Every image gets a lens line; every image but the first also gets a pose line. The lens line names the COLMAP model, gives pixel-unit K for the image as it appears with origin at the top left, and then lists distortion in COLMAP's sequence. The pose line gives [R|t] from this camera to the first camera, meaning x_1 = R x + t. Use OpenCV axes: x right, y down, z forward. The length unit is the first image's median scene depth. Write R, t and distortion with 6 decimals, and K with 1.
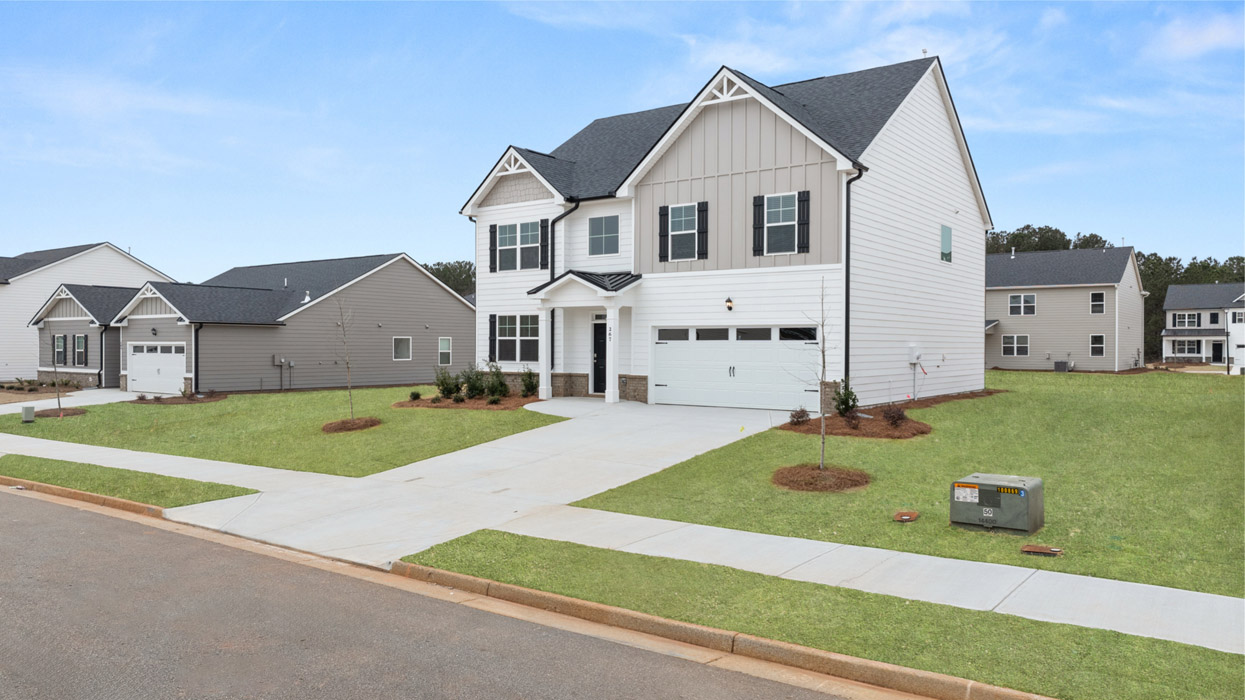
lens RADIAL K [[877.9, 0, 622.5], [0, 877.9, 350.0], [0, 0, 1]] dist [-0.013045, 0.004666]
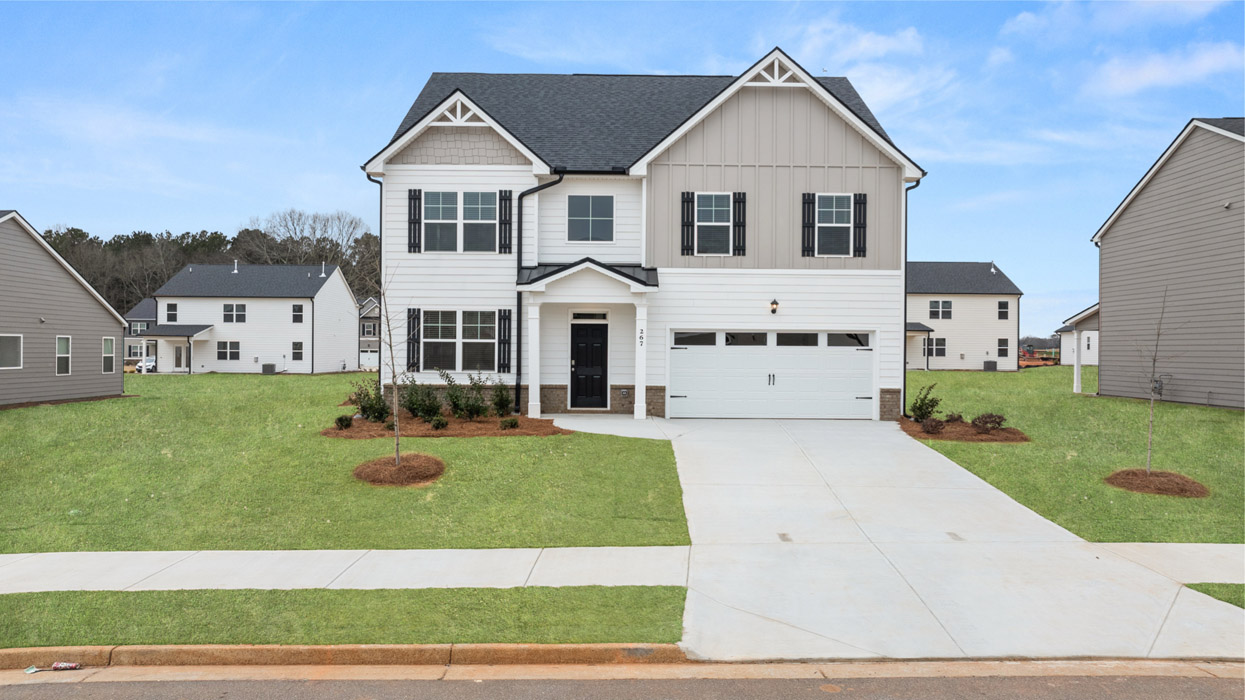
lens RADIAL K [[877.9, 0, 622.5], [0, 877.9, 350.0], [0, 0, 1]] dist [-0.013045, 0.004666]
pose [[0.803049, 0.002972, 0.595905, -0.490172], [-0.001613, 0.999995, -0.002815, -0.003358], [-0.595911, 0.001299, 0.803050, 0.313616]]
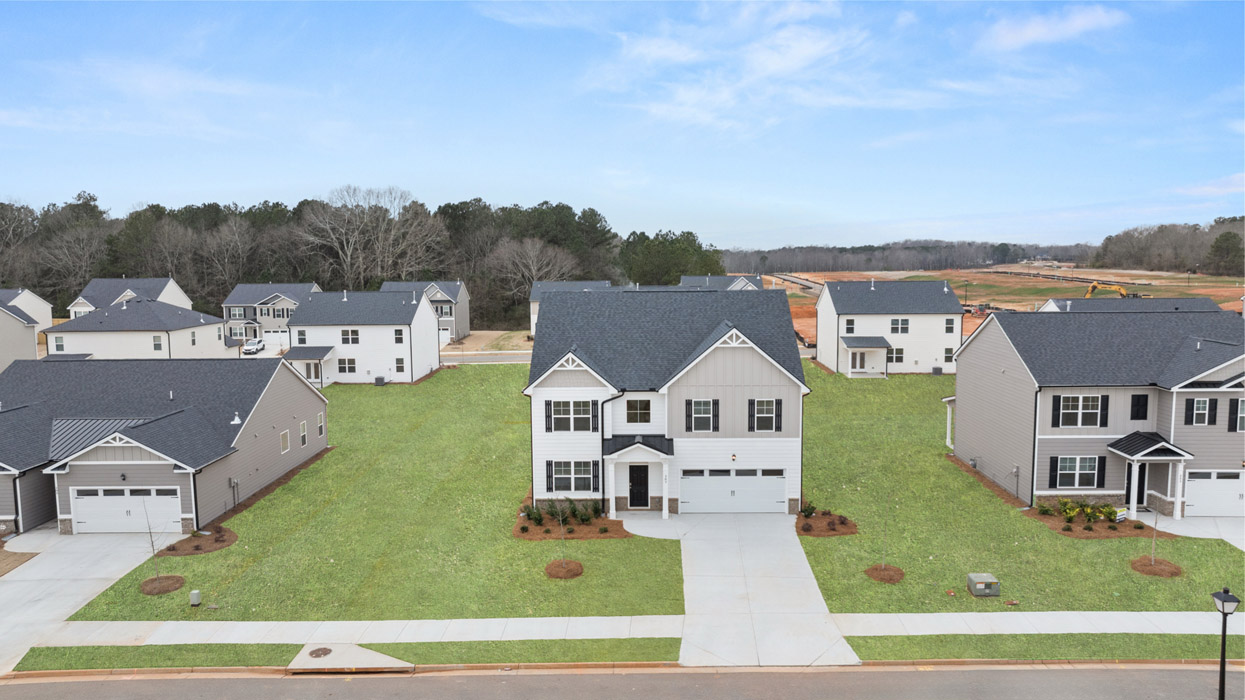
lens RADIAL K [[877.9, 0, 622.5], [0, 877.9, 350.0], [0, 0, 1]] dist [-0.013045, 0.004666]
pose [[0.818405, -0.071581, 0.570167, -0.945938], [0.016239, 0.994696, 0.101569, -0.403067], [-0.574413, -0.073866, 0.815226, -0.278035]]
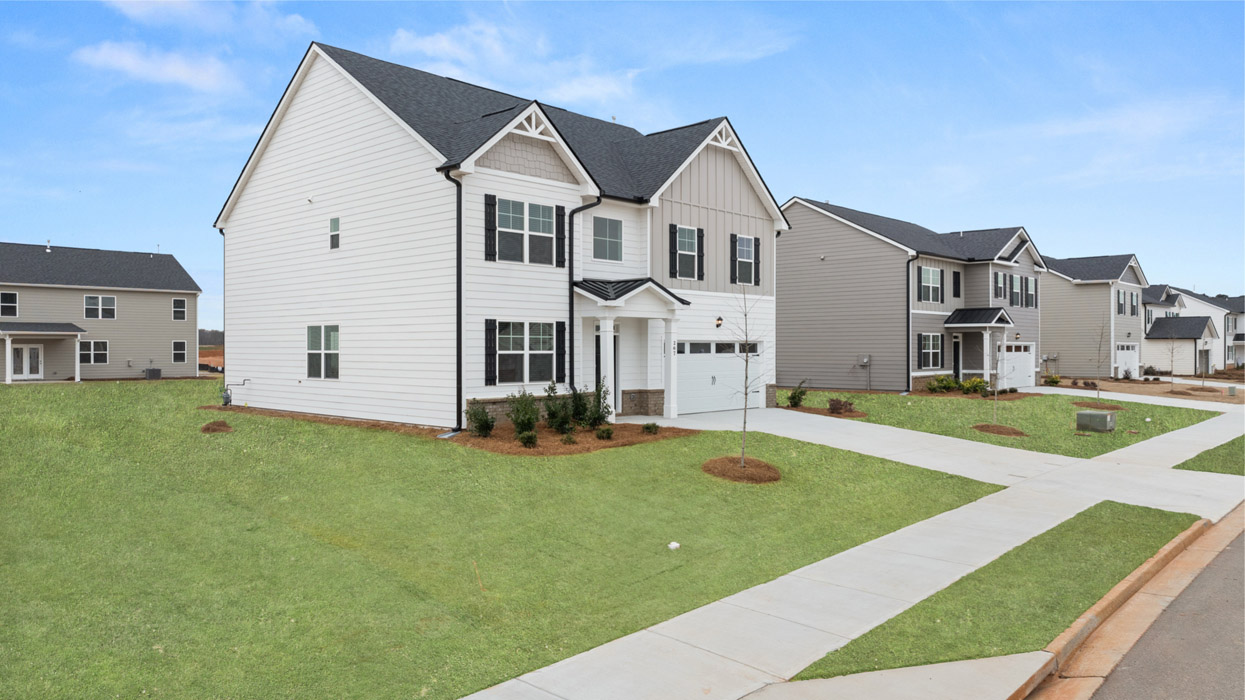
lens RADIAL K [[877.9, 0, 622.5], [0, 877.9, 350.0], [0, 0, 1]] dist [-0.013045, 0.004666]
pose [[0.115436, -0.005785, 0.993298, -0.921451], [0.007398, 0.999960, 0.004964, -0.019589], [-0.993287, 0.006775, 0.115475, 0.877118]]
